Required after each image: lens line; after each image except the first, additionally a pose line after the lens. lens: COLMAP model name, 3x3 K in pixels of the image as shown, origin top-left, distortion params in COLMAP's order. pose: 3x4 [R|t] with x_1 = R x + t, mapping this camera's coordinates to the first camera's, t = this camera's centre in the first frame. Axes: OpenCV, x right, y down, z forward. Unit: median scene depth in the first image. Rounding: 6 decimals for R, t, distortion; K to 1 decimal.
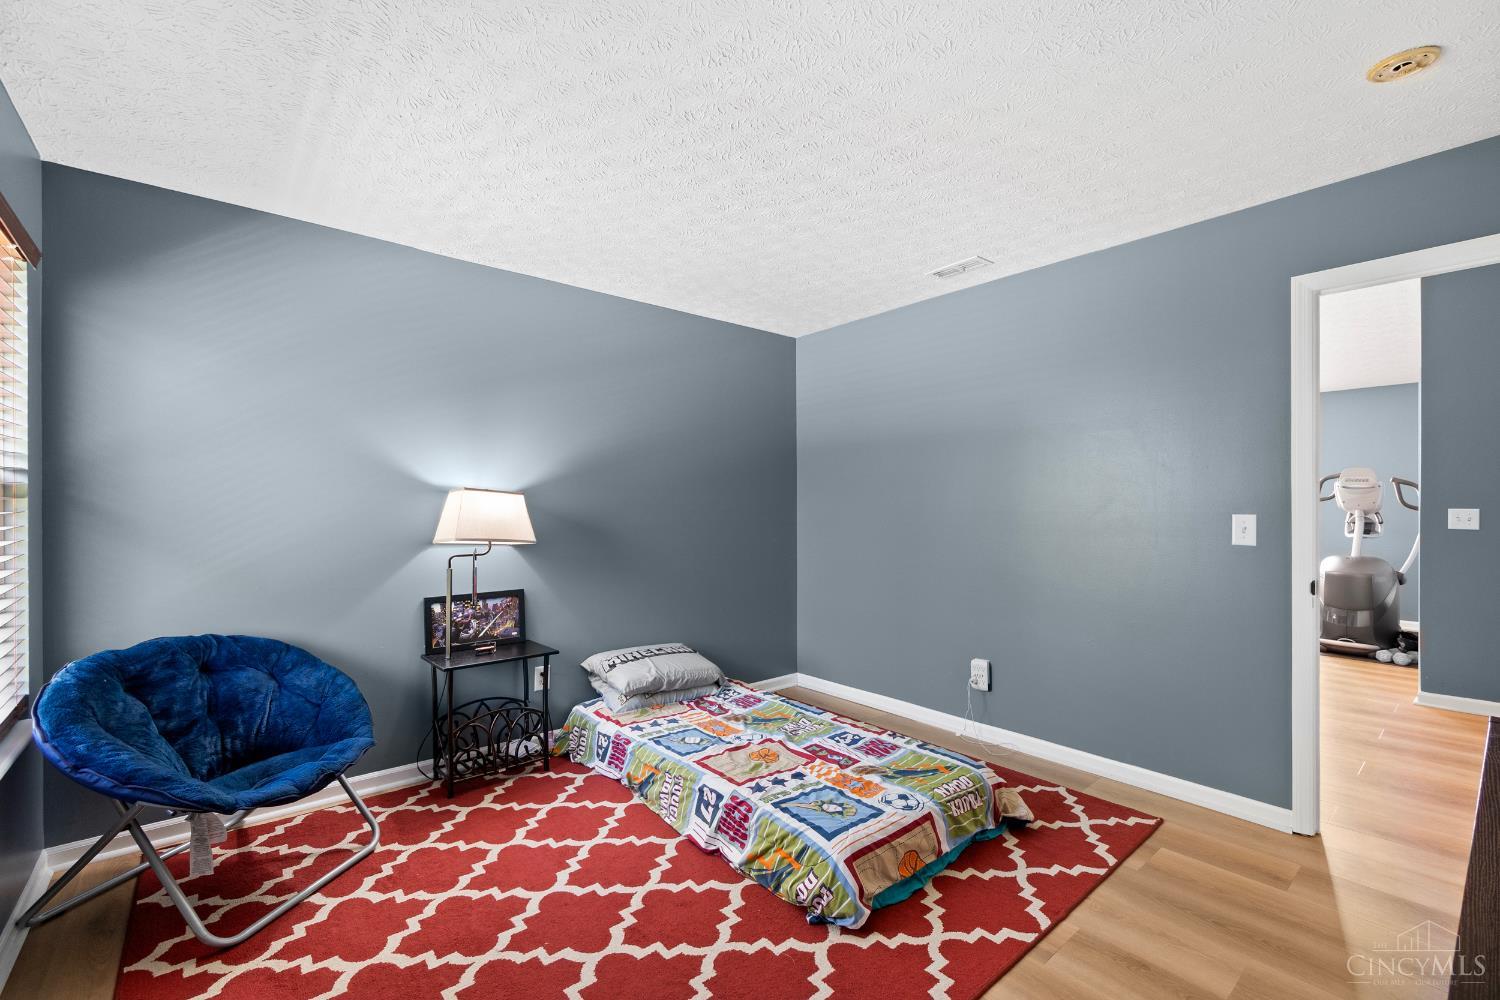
lens RADIAL K [[644.8, 0, 746.3], [0, 644.8, 502.6], [0, 0, 1]] dist [-0.004024, 0.000958]
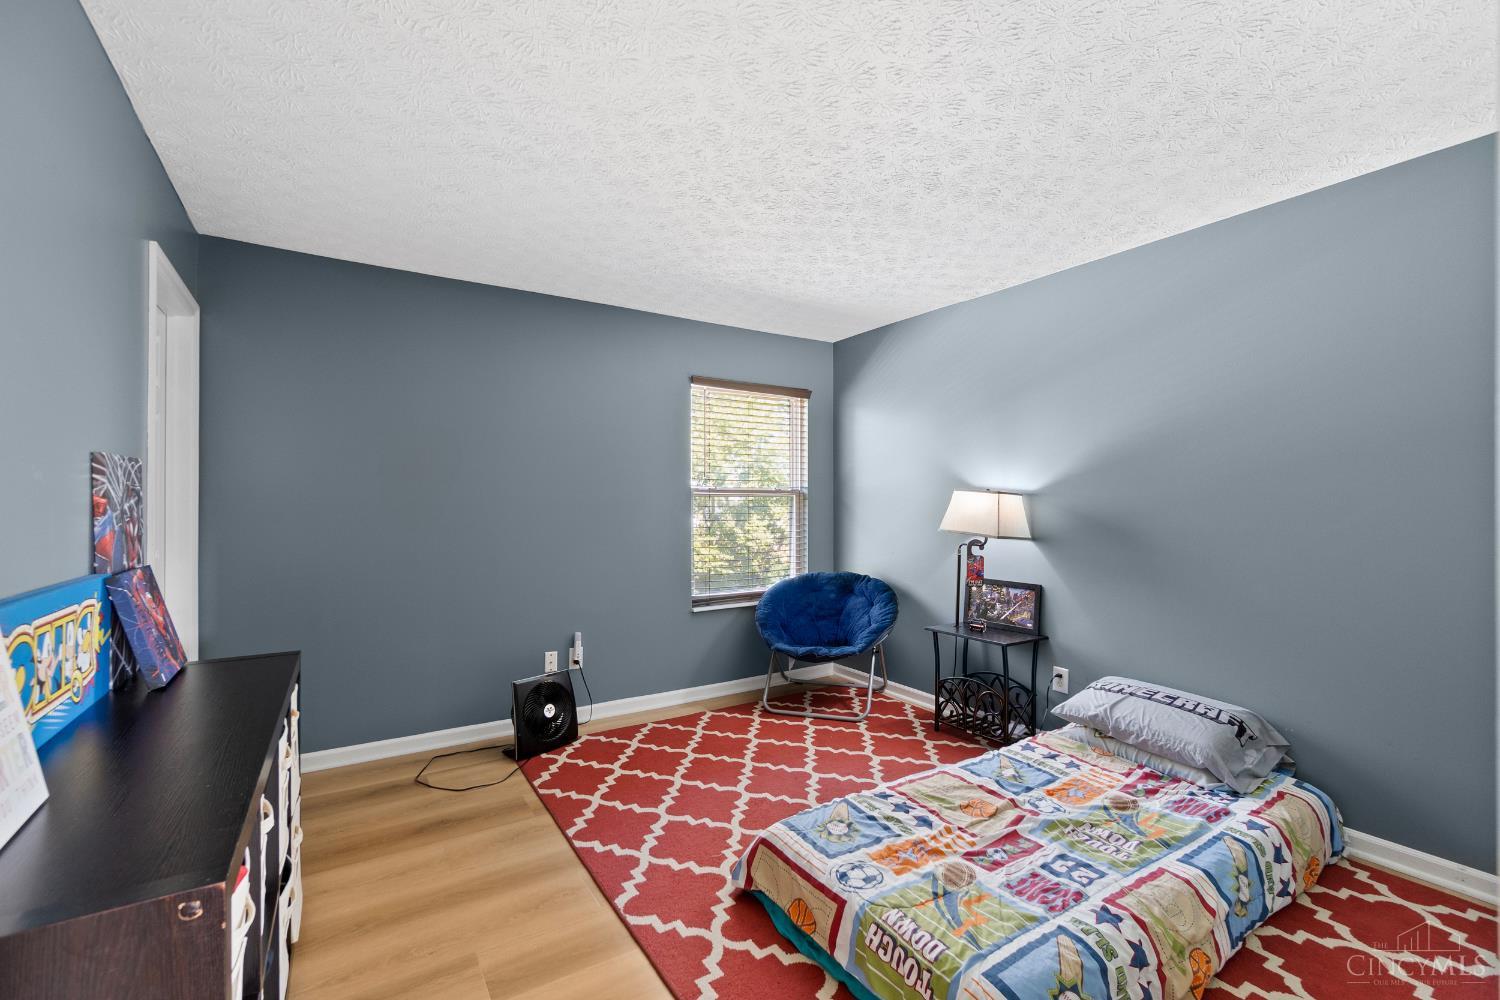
lens RADIAL K [[644.8, 0, 750.0], [0, 644.8, 500.7], [0, 0, 1]] dist [-0.004024, 0.000958]
pose [[-0.127539, -0.003062, -0.991829, 0.962960], [0.002230, 0.999992, -0.003374, 0.004124], [0.991831, -0.002642, -0.127531, 0.891308]]
